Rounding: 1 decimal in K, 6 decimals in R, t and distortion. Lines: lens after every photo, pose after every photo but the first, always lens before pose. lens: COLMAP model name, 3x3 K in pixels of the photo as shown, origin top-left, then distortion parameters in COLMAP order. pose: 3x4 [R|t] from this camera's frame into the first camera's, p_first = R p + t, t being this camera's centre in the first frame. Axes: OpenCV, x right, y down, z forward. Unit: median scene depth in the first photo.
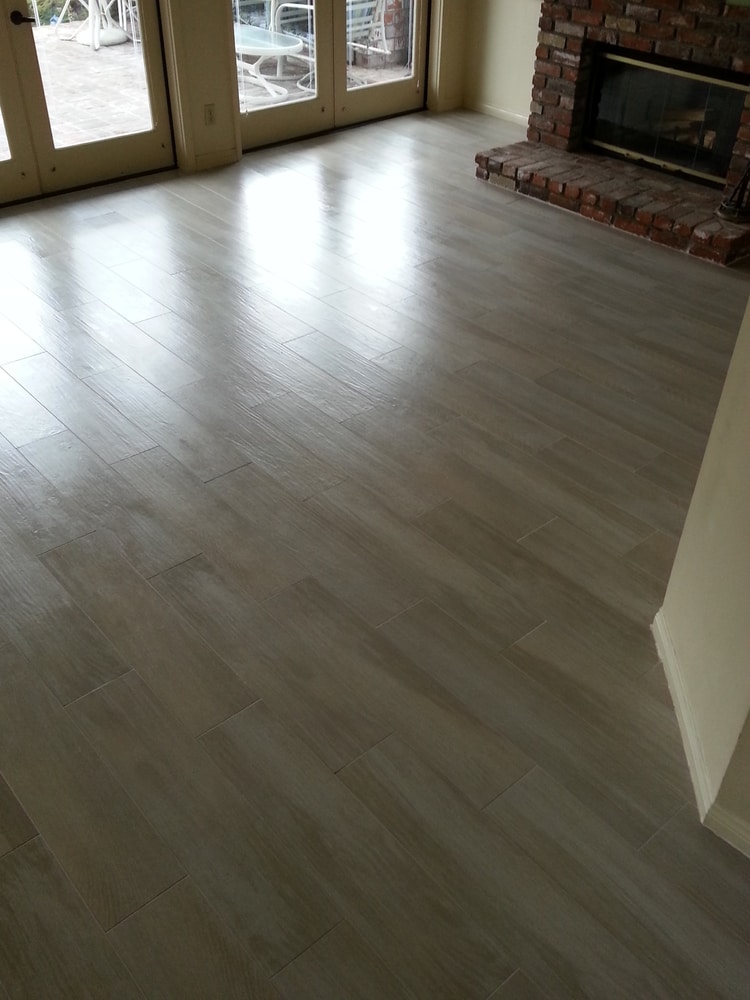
lens RADIAL K [[933.8, 0, 380.6], [0, 933.8, 505.8], [0, 0, 1]] dist [0.059071, 0.000000]
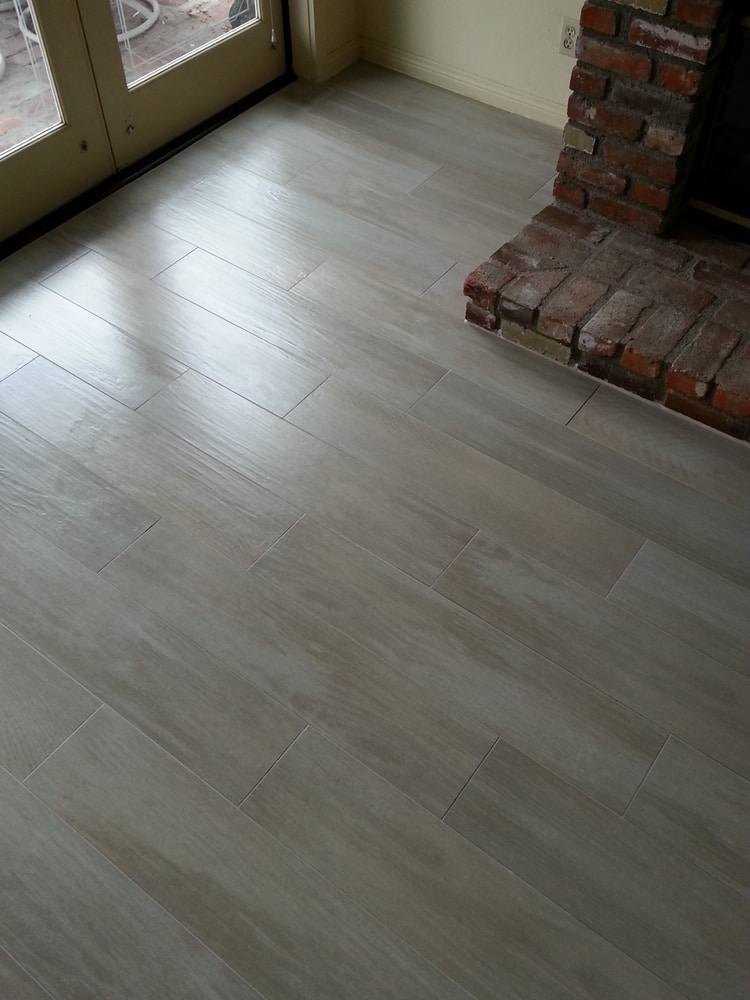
lens RADIAL K [[933.8, 0, 367.8], [0, 933.8, 496.3], [0, 0, 1]] dist [0.059071, 0.000000]
pose [[0.978149, -0.174797, 0.112565, -0.009556], [0.145694, 0.962543, 0.228659, -0.386282], [-0.148318, -0.207263, 0.966977, 0.571738]]
